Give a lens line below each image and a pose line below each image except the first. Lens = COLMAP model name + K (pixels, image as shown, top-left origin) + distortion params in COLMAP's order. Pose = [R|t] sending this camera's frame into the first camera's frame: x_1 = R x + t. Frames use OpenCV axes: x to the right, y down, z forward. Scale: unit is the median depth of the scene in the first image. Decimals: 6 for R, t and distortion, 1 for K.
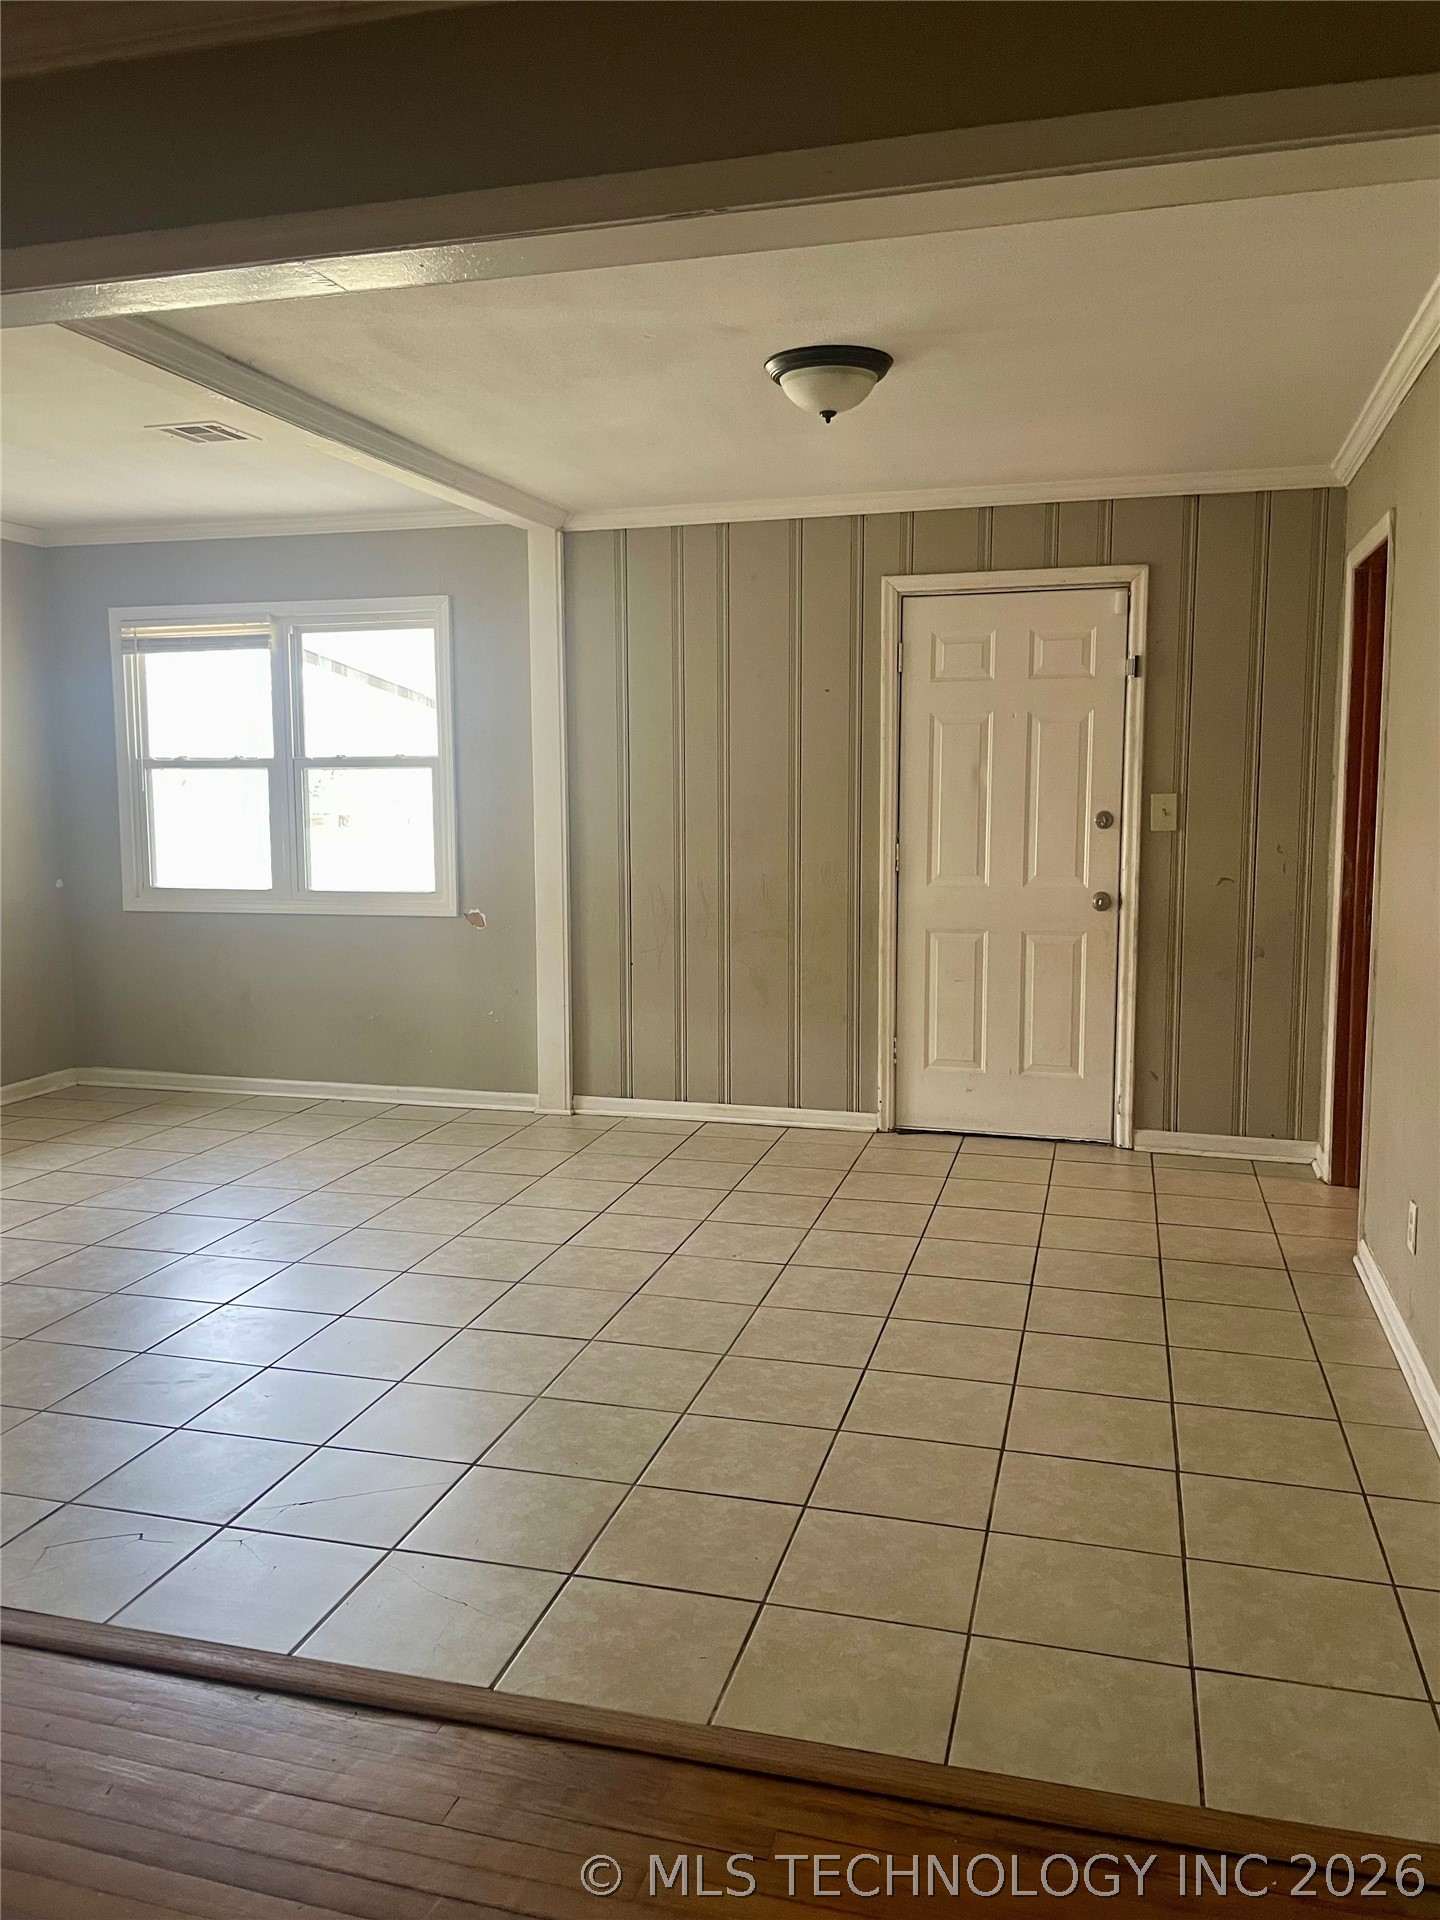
lens RADIAL K [[1481.0, 0, 716.1], [0, 1481.0, 961.3], [0, 0, 1]] dist [0.045387, -0.054020]
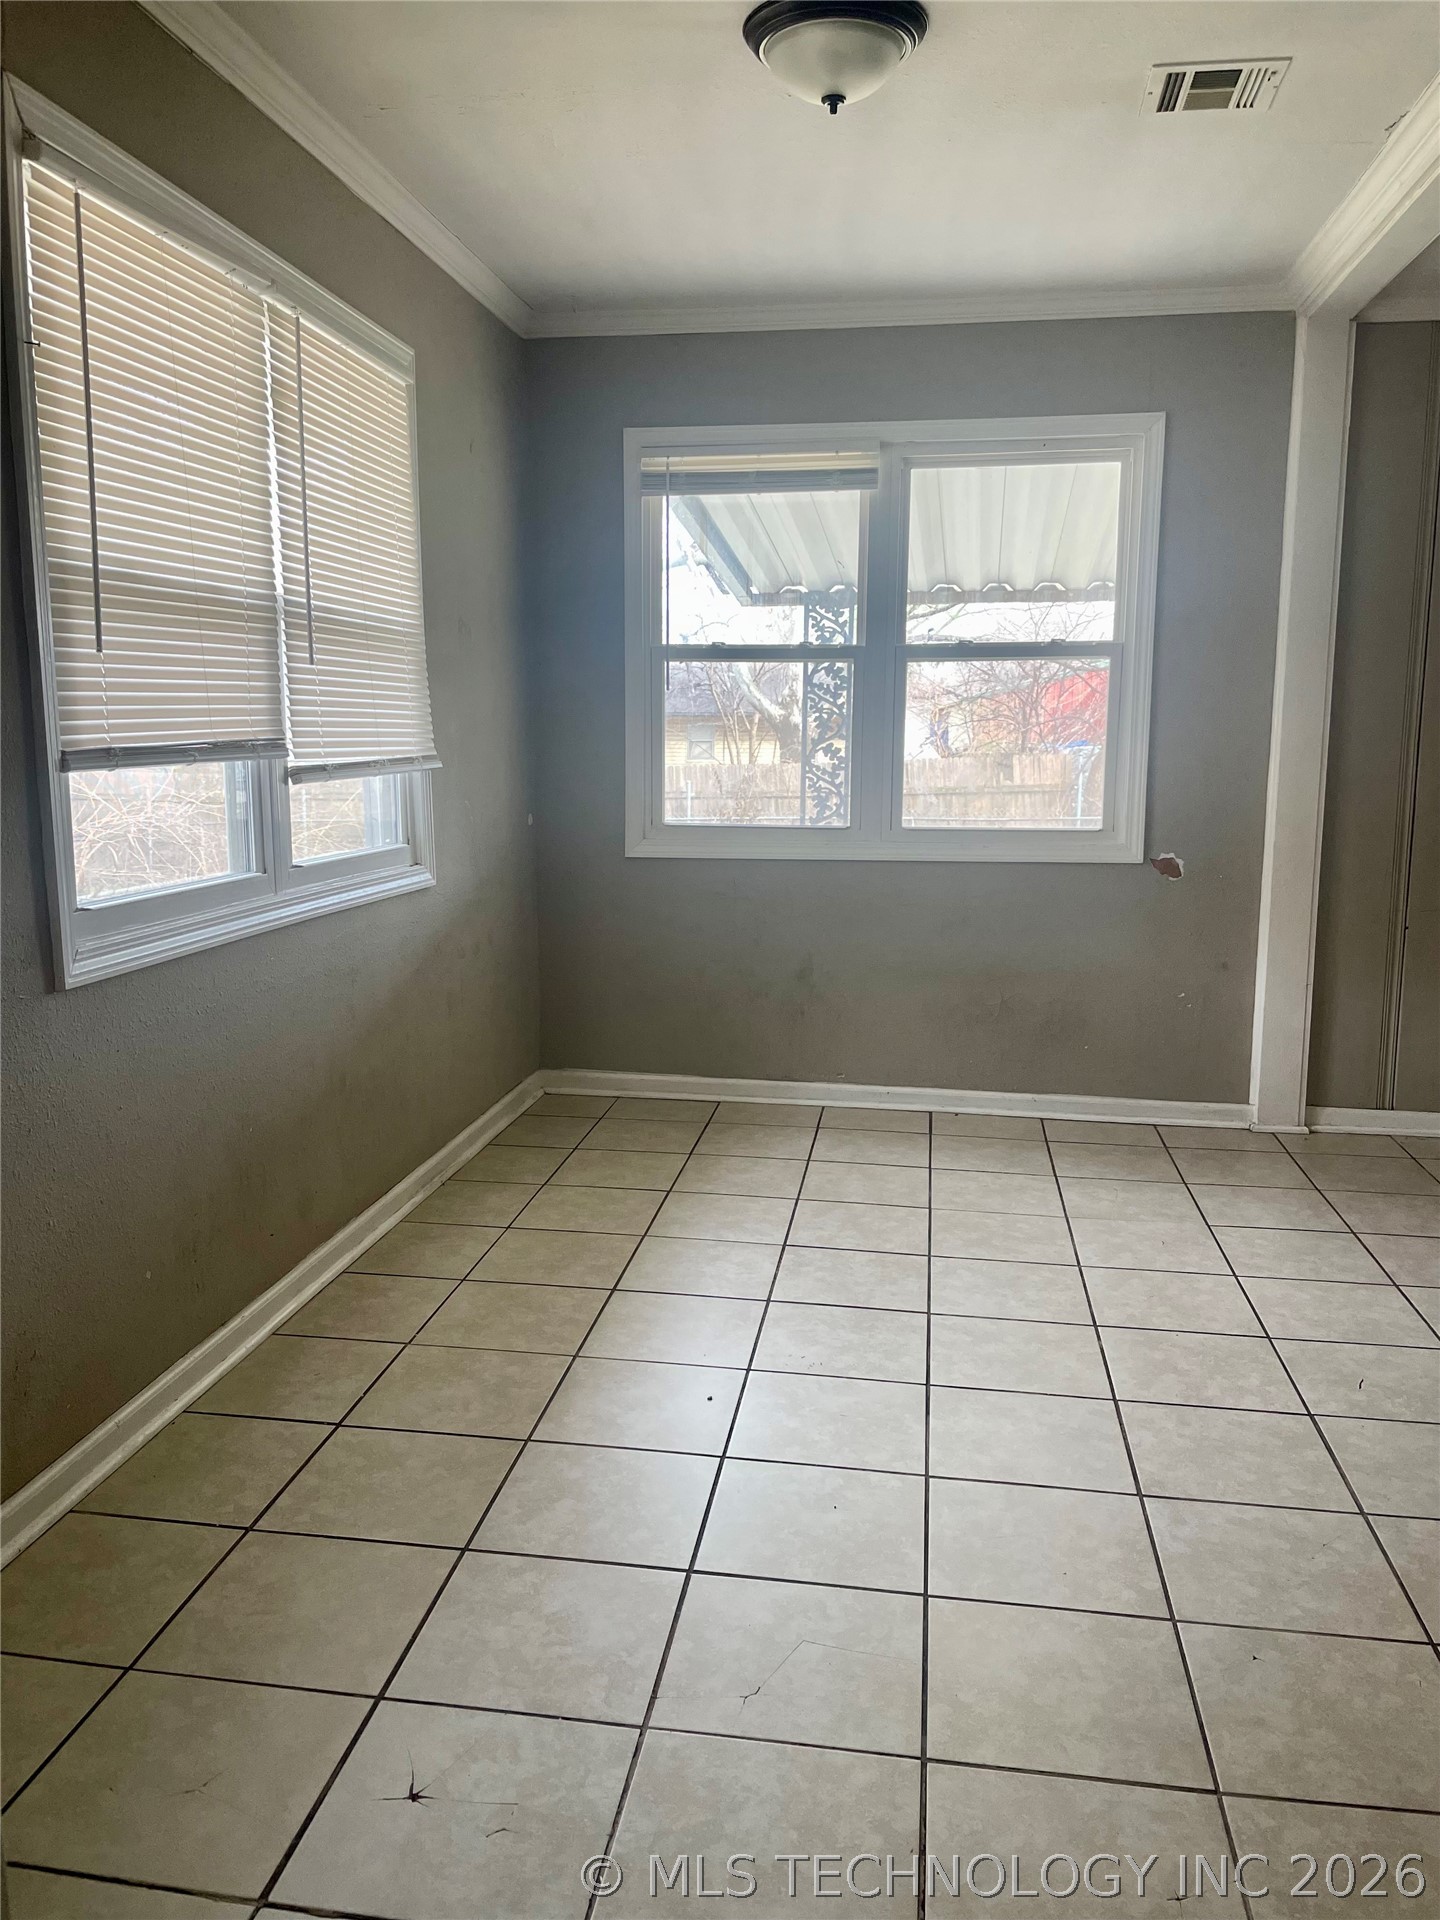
lens RADIAL K [[1481.0, 0, 716.6], [0, 1481.0, 962.5], [0, 0, 1]] dist [0.045387, -0.054020]
pose [[0.994190, -0.006874, 0.107420, -0.445978], [0.002841, 0.999287, 0.037651, -0.009322], [-0.107602, -0.037127, 0.993501, 0.284412]]
